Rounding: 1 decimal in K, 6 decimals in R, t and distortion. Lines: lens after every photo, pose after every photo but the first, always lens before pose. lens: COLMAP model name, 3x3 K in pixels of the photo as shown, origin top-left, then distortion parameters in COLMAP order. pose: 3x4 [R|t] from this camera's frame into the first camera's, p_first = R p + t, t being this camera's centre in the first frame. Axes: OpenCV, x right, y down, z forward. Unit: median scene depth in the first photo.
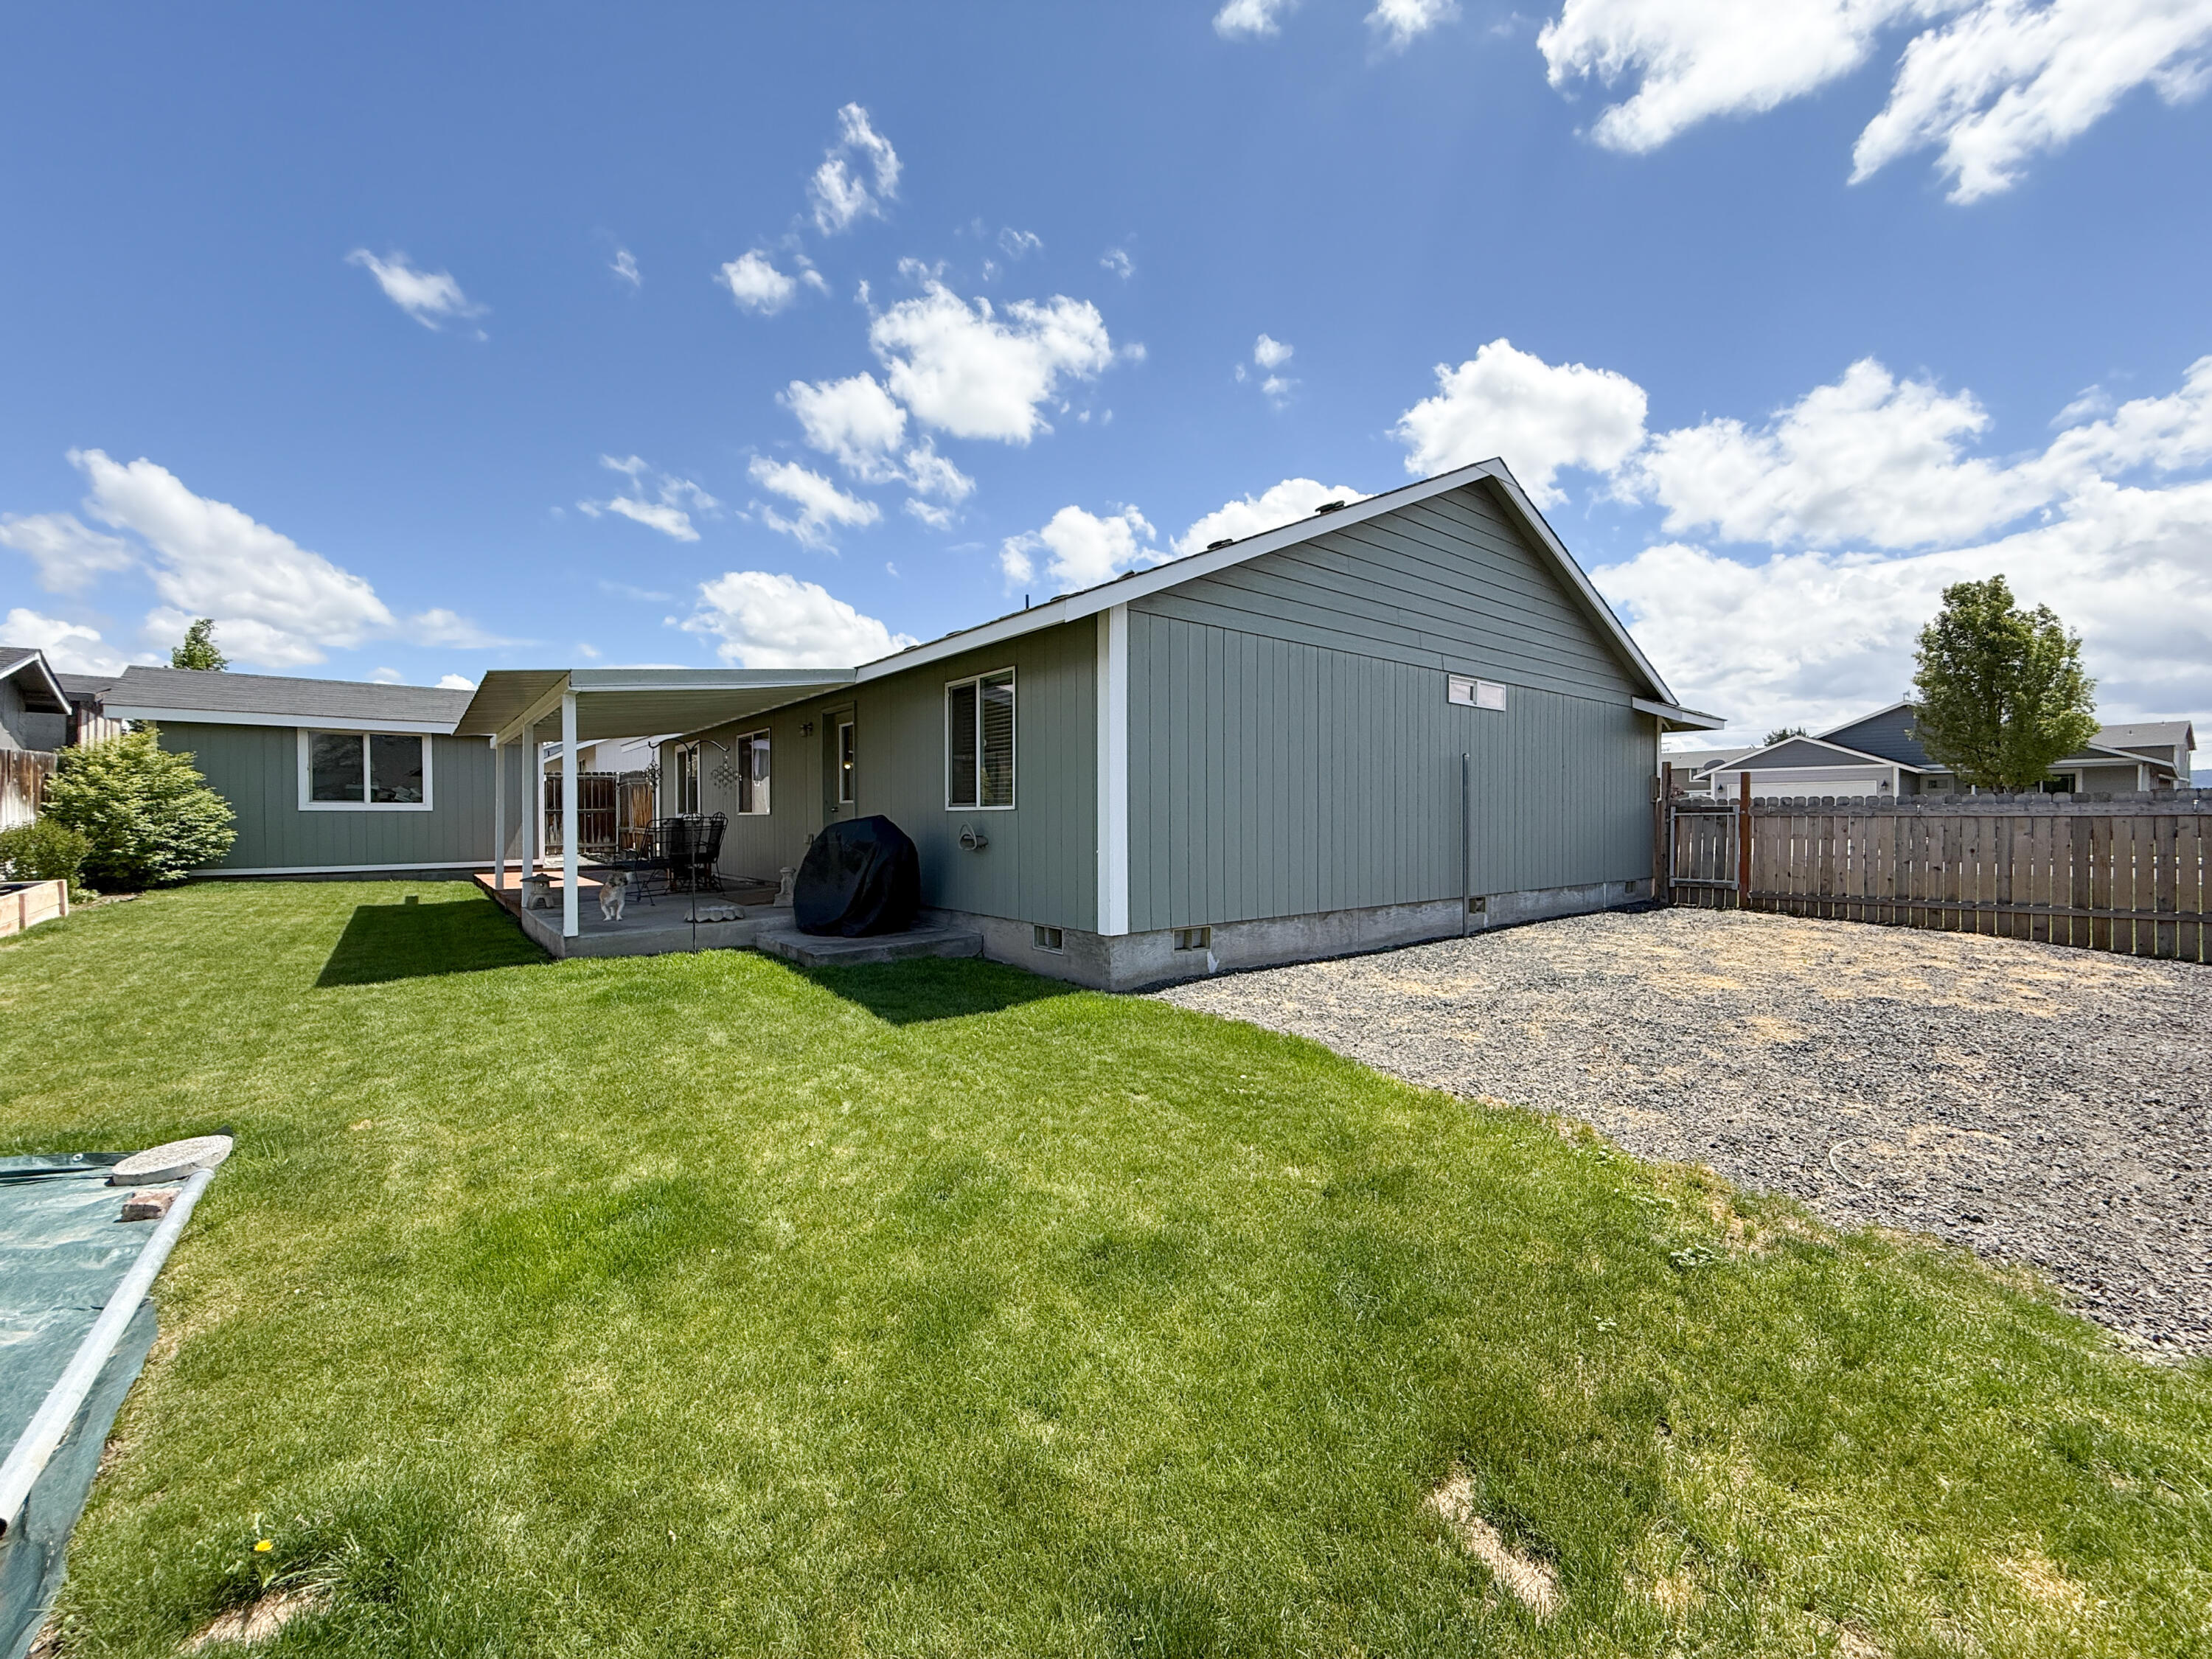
lens RADIAL K [[893.5, 0, 1111.1], [0, 893.5, 827.5], [0, 0, 1]] dist [0.000172, -0.000048]
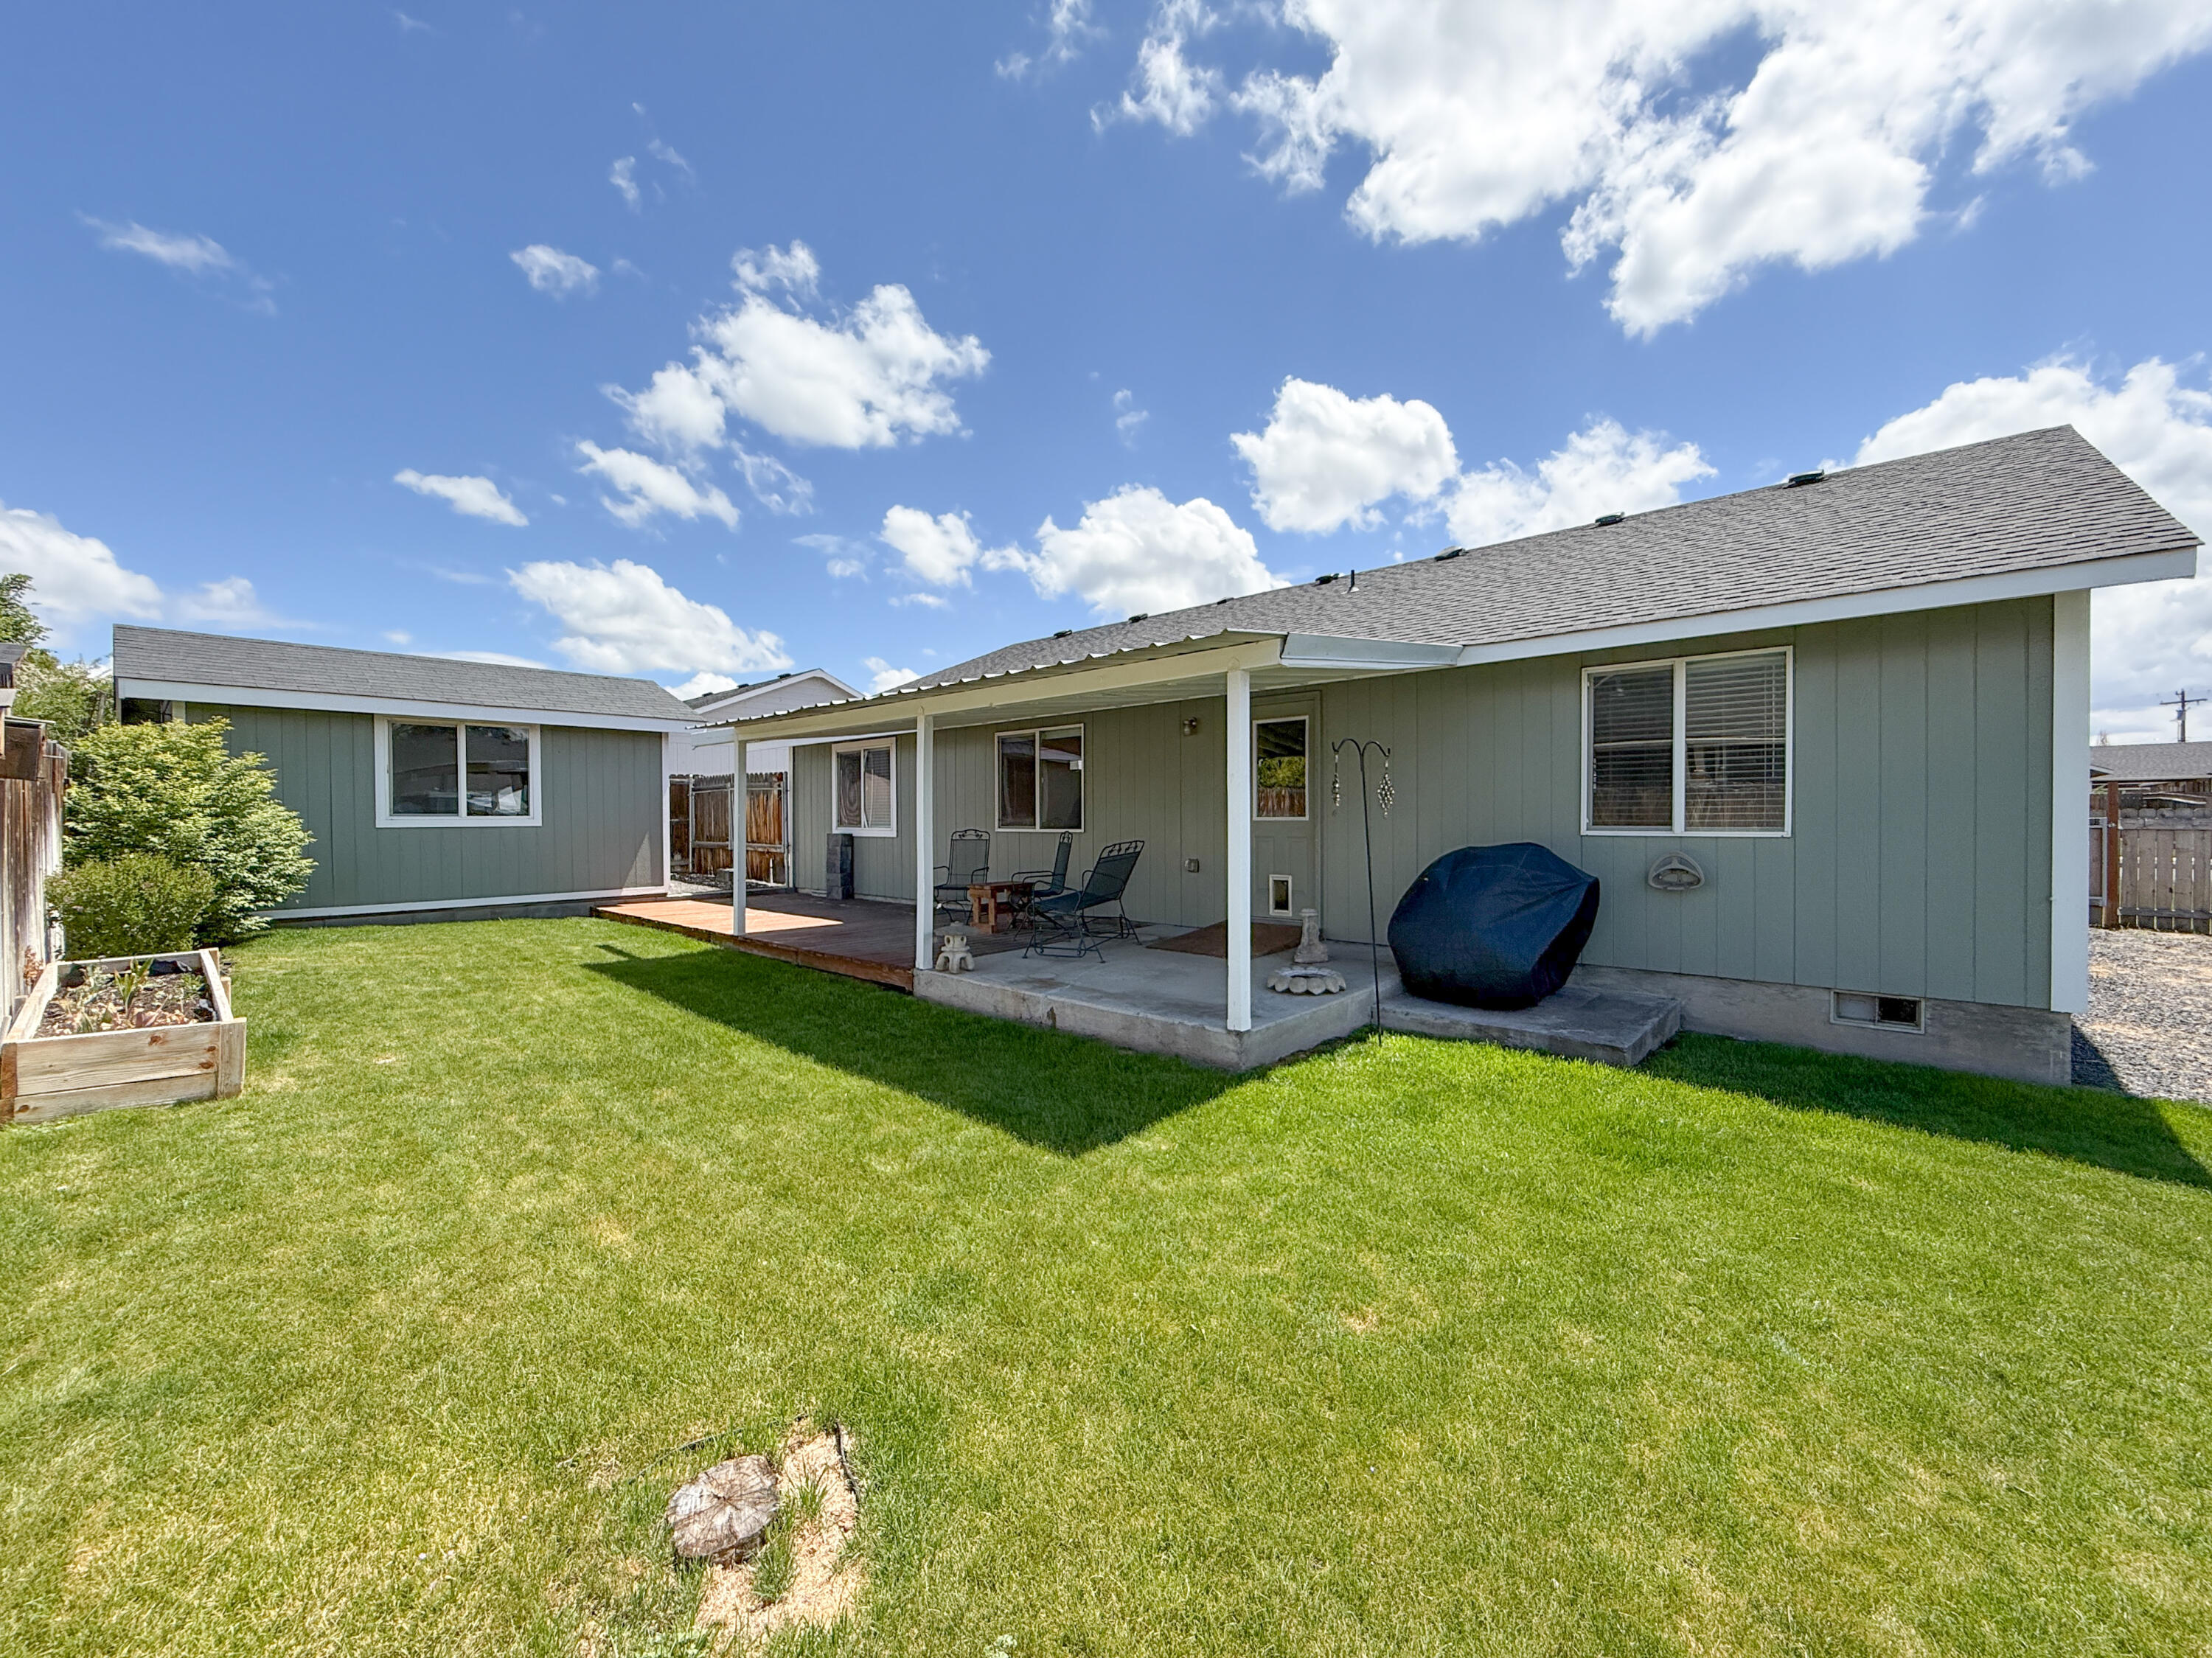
lens RADIAL K [[881.3, 0, 1106.0], [0, 881.3, 829.0], [0, 0, 1]] dist [0.000669, -0.000260]
pose [[0.988784, -0.005229, 0.149259, -0.478585], [0.004967, 0.999985, 0.002128, -0.018743], [-0.149268, -0.001363, 0.988796, 0.214936]]
